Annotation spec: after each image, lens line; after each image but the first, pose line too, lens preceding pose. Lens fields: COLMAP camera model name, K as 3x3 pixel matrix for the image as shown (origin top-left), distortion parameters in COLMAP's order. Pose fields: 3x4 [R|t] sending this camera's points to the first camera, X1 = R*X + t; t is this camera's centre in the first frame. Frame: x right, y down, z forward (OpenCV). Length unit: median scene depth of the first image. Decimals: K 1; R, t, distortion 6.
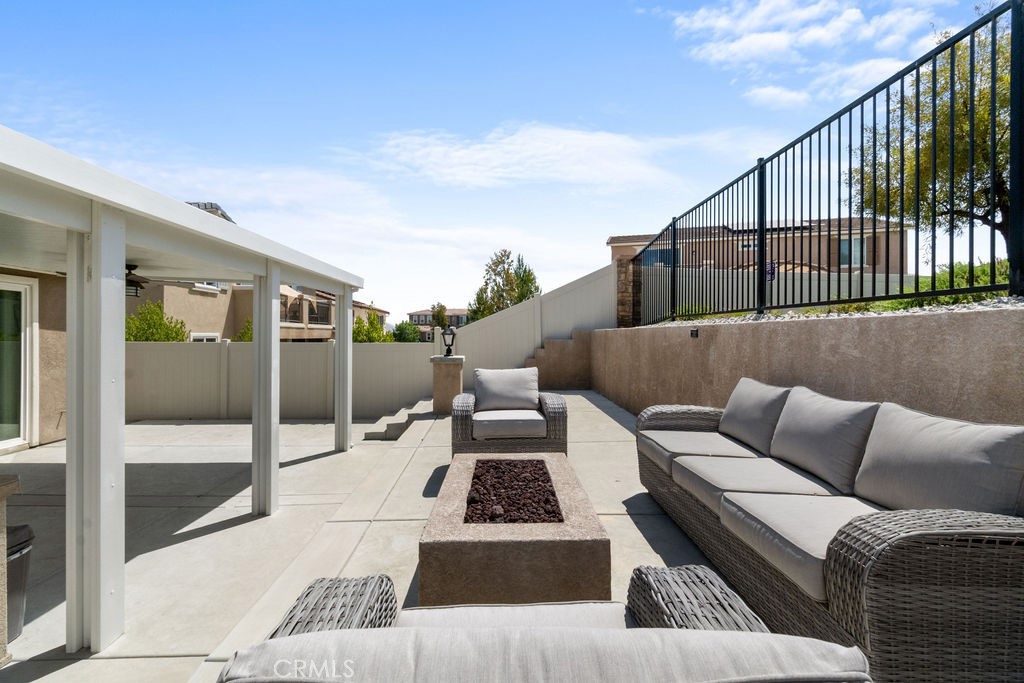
lens RADIAL K [[446.5, 0, 511.6], [0, 446.5, 343.4], [0, 0, 1]] dist [-0.003540, 0.000297]
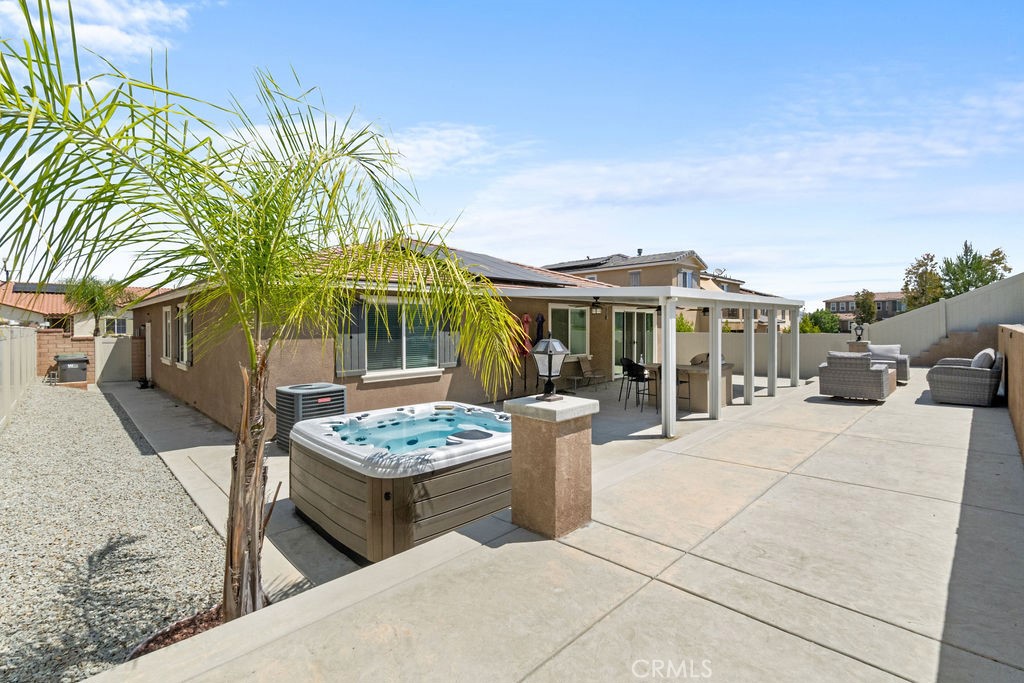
lens RADIAL K [[446.5, 0, 513.0], [0, 446.5, 333.0], [0, 0, 1]] dist [-0.003540, 0.000297]
pose [[0.671435, 0.000636, -0.741063, 0.099968], [-0.000553, 1.000000, 0.000358, -0.002004], [0.741063, 0.000169, 0.671435, -0.495010]]
